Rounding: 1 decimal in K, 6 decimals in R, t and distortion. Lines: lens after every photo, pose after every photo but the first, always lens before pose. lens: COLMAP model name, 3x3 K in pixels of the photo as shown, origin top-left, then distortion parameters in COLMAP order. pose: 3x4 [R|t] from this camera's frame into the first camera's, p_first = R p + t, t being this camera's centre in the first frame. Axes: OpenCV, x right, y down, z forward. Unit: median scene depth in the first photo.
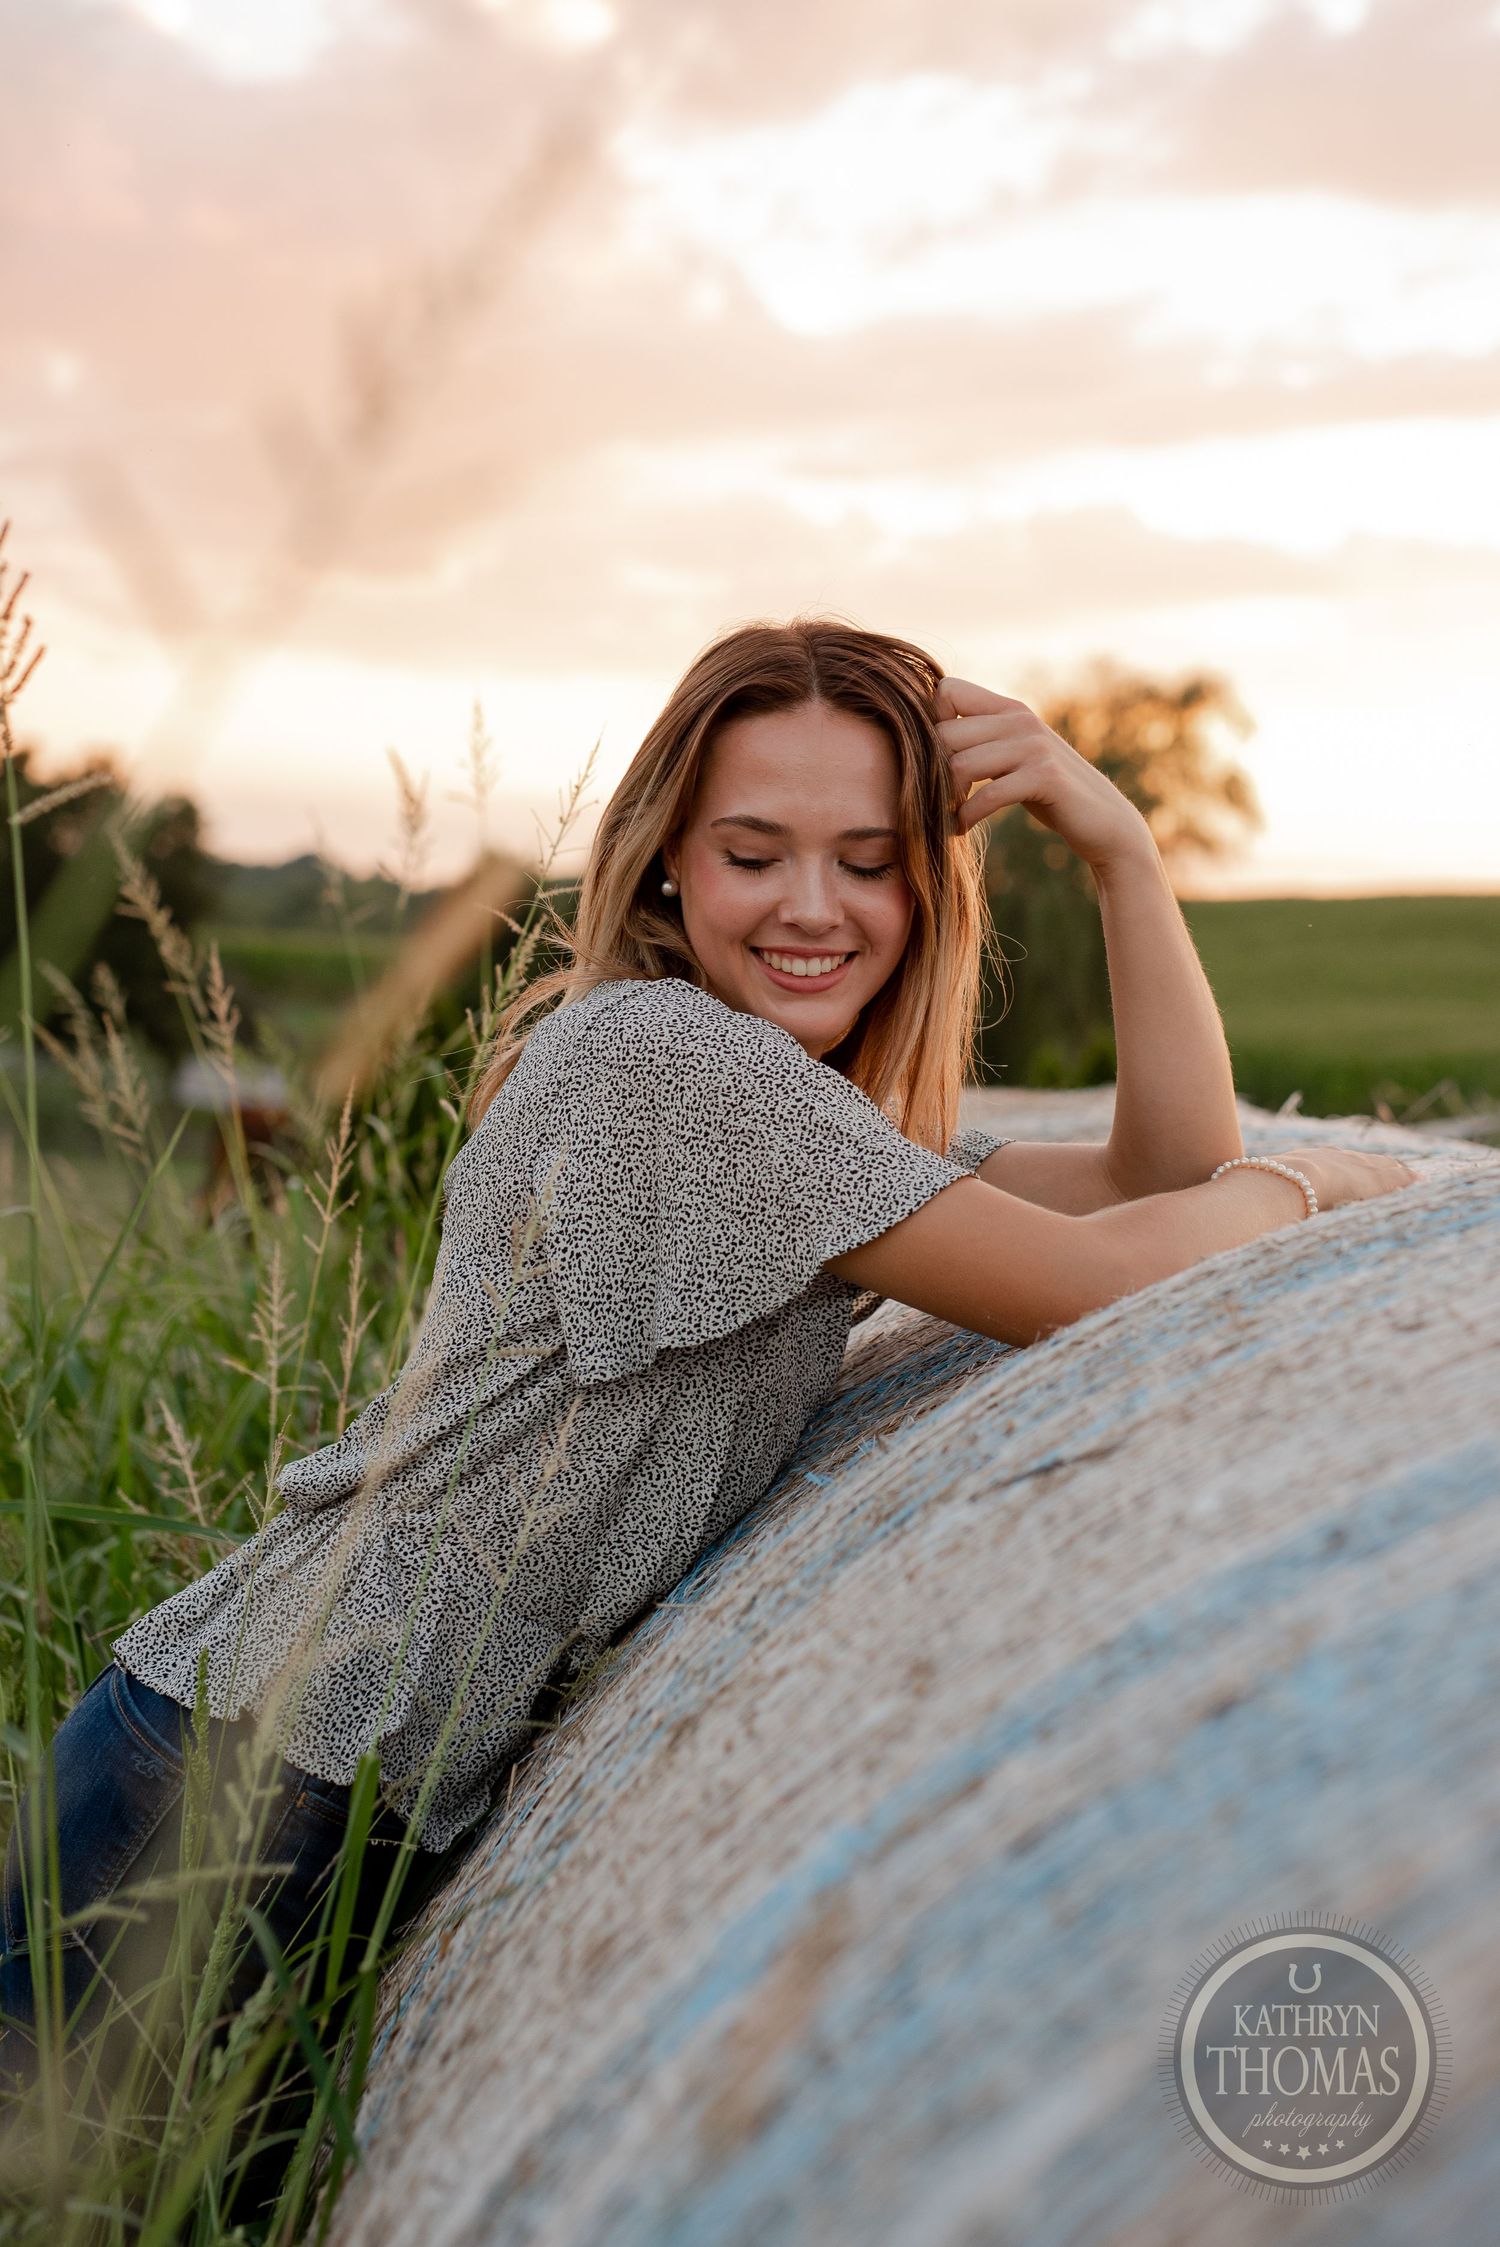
lens RADIAL K [[3154.3, 0, 748.4], [0, 3154.3, 1112.3], [0, 0, 1]] dist [0.012087, 0.000000]
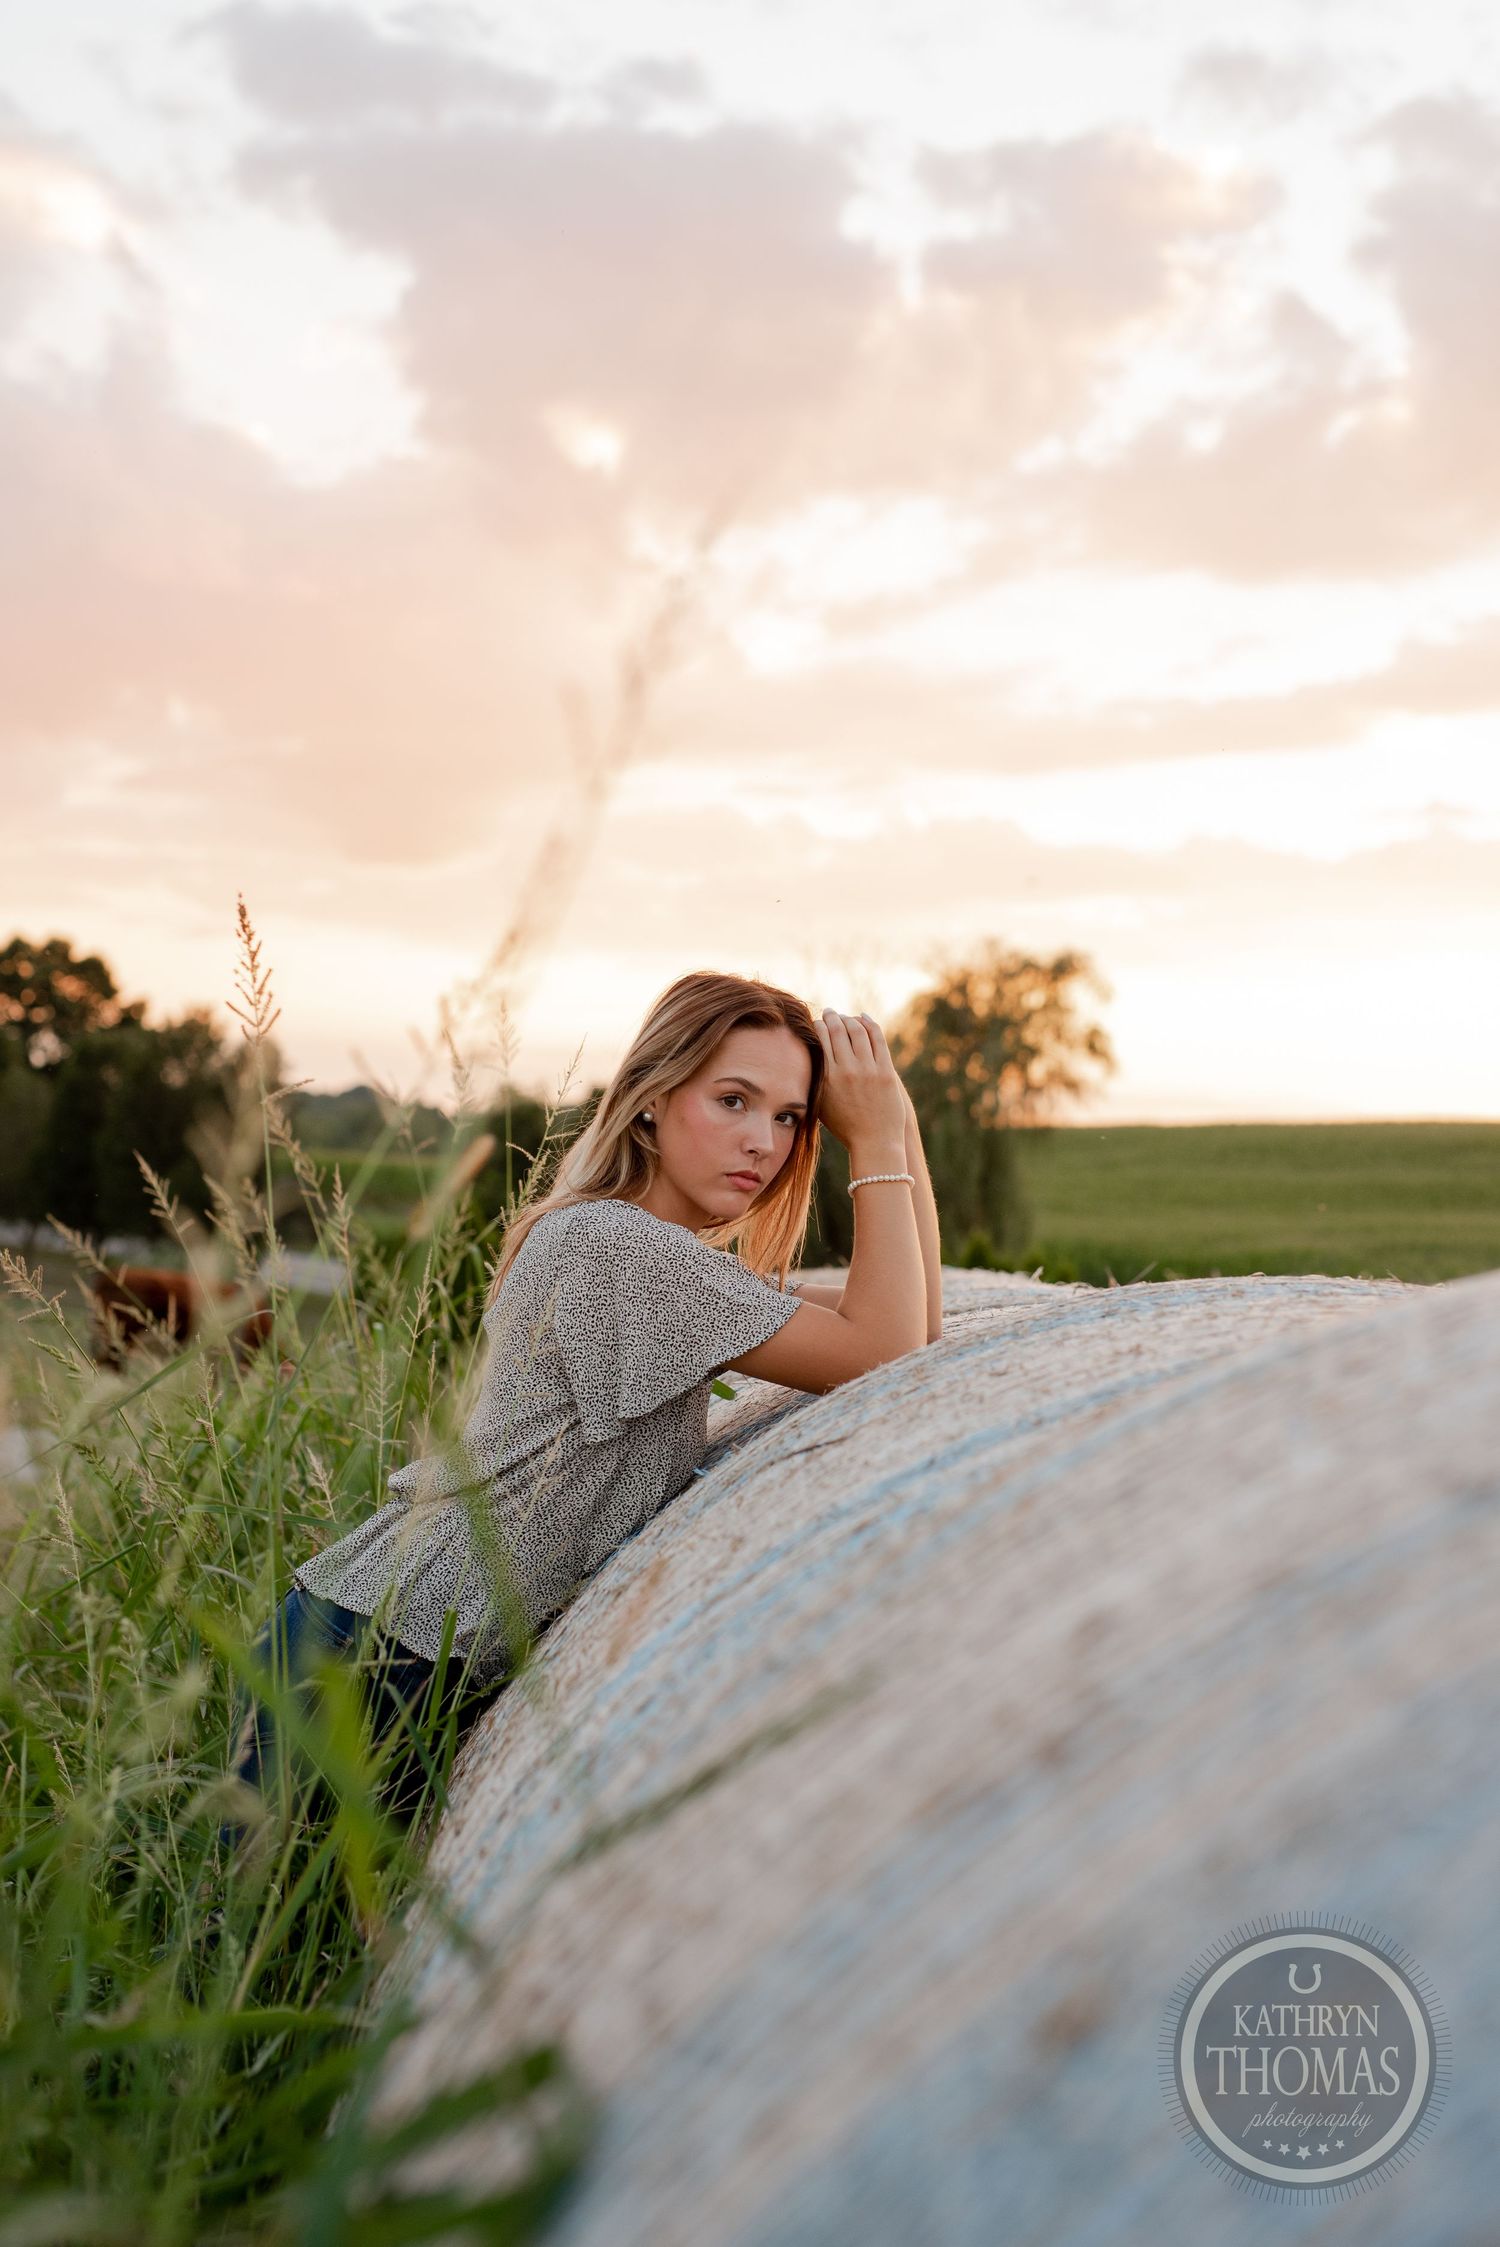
lens RADIAL K [[3154.3, 0, 743.0], [0, 3154.3, 1132.1], [0, 0, 1]] dist [0.012087, 0.000000]
pose [[0.999972, 0.006691, -0.003259, 0.045981], [-0.006873, 0.998204, -0.059515, 0.028188], [0.002855, 0.059535, 0.998222, -0.723083]]
